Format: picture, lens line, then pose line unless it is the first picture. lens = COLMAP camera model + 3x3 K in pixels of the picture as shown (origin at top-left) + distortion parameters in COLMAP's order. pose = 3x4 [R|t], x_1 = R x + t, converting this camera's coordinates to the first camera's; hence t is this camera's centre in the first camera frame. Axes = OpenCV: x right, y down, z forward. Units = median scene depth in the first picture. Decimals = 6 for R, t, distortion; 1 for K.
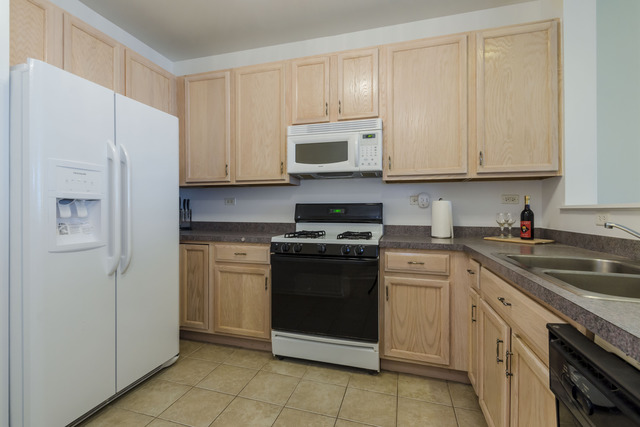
lens RADIAL K [[292.3, 0, 317.2], [0, 292.3, 210.4], [0, 0, 1]] dist [0.000971, -0.003320]
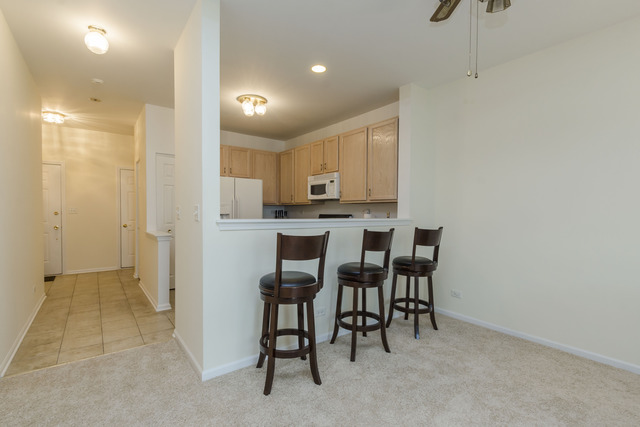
lens RADIAL K [[292.3, 0, 321.1], [0, 292.3, 214.6], [0, 0, 1]] dist [0.000971, -0.003320]
pose [[0.810624, 0.008569, -0.585505, 1.259720], [-0.007565, 0.999963, 0.004161, -0.035250], [0.585519, 0.001056, 0.810658, -0.648959]]
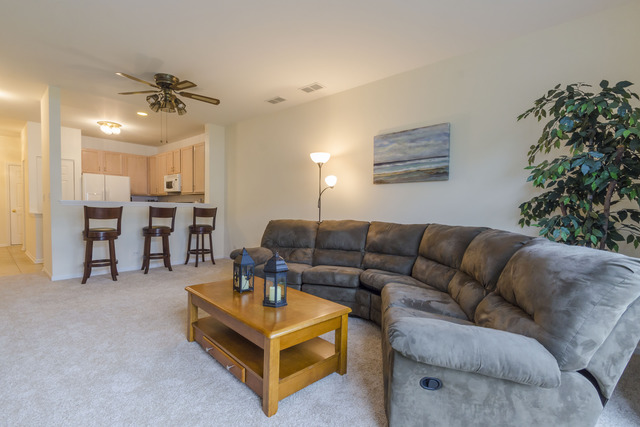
lens RADIAL K [[292.3, 0, 318.2], [0, 292.3, 215.7], [0, 0, 1]] dist [0.000971, -0.003320]
pose [[0.909115, 0.021877, -0.415971, 2.684807], [-0.012853, 0.999618, 0.024482, 0.018800], [0.416347, -0.016911, 0.909048, -1.081278]]
